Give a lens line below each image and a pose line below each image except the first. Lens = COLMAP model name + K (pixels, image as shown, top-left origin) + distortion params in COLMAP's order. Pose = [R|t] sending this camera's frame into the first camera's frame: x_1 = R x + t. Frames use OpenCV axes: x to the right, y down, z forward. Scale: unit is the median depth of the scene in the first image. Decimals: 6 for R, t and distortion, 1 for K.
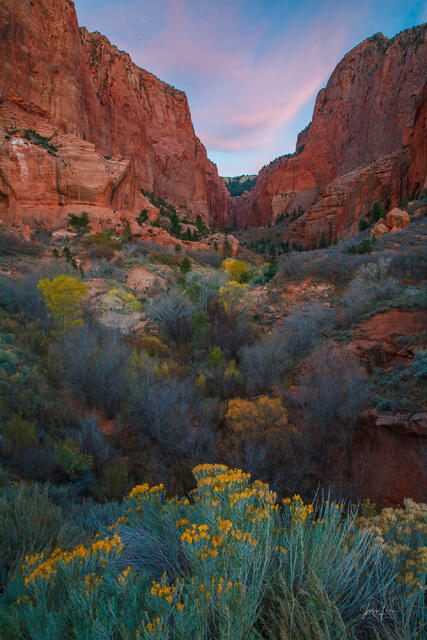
lens RADIAL K [[556.3, 0, 213.4], [0, 556.3, 320.3], [0, 0, 1]] dist [-0.030229, 0.053592]
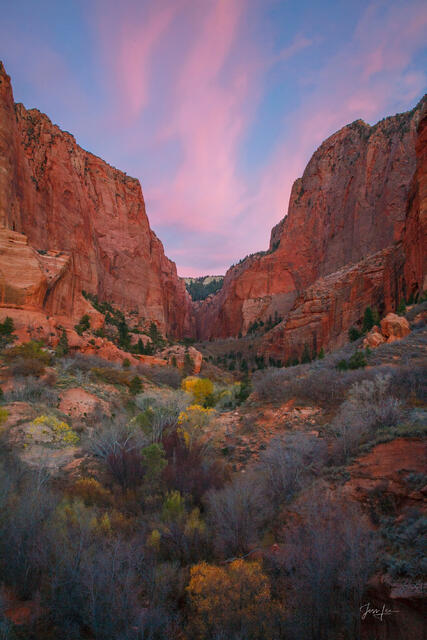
lens RADIAL K [[556.3, 0, 214.4], [0, 556.3, 319.3], [0, 0, 1]] dist [-0.030229, 0.053592]
pose [[0.997179, 0.005148, 0.074883, 0.001789], [0.013077, 0.970475, -0.240847, 0.002577], [-0.073912, 0.241147, 0.967670, 0.209304]]
